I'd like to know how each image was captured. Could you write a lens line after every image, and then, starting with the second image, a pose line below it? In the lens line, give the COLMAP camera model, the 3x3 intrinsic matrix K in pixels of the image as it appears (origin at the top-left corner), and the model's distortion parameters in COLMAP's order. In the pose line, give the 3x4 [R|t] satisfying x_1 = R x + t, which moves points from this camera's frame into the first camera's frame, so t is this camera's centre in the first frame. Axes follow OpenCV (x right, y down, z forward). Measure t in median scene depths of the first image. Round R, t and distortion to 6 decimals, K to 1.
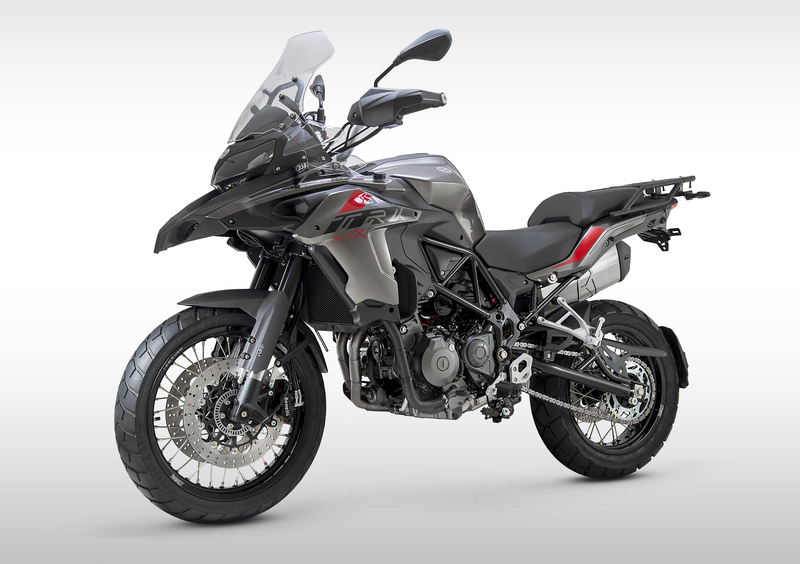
lens RADIAL K [[1221.9, 0, 397.4], [0, 1221.9, 289.5], [0, 0, 1]] dist [0.045950, 0.000000]
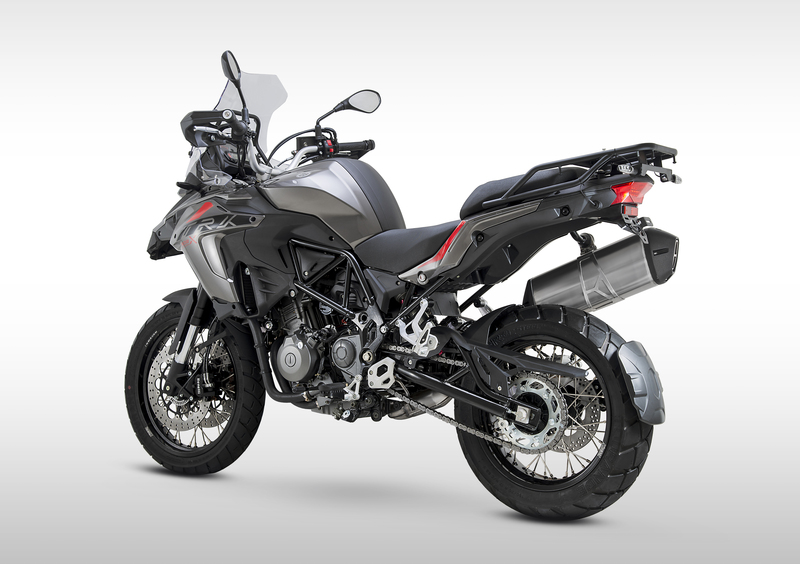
lens RADIAL K [[1221.9, 0, 403.5], [0, 1221.9, 280.4], [0, 0, 1]] dist [0.045950, 0.000000]
pose [[0.384599, -0.006370, -0.923062, 1.043462], [-0.012570, 0.999847, -0.012137, 0.004130], [0.922998, 0.016271, 0.384460, 0.684652]]
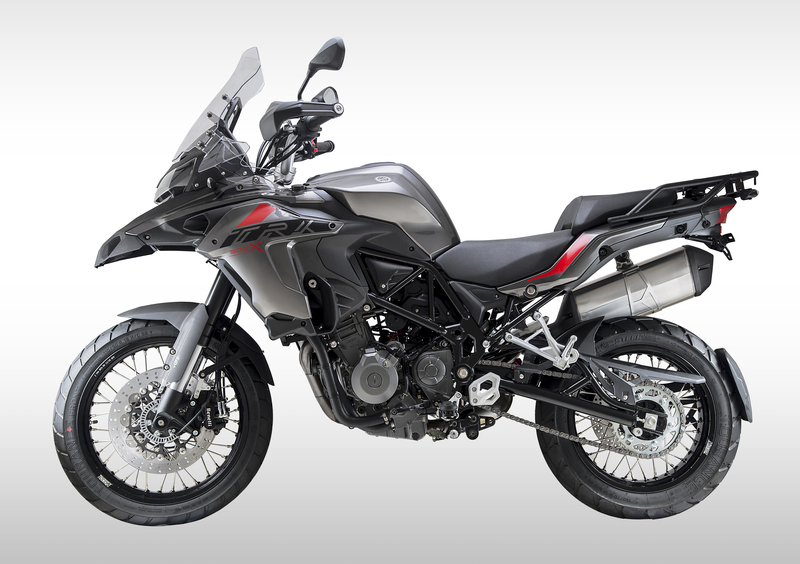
lens RADIAL K [[1335.6, 0, 398.7], [0, 1335.6, 279.1], [0, 0, 1]] dist [0.154613, 0.000000]
pose [[0.882113, -0.002376, -0.471032, 0.551351], [-0.005733, 0.999859, -0.015779, -0.002511], [0.471003, 0.016619, 0.881975, 0.076183]]
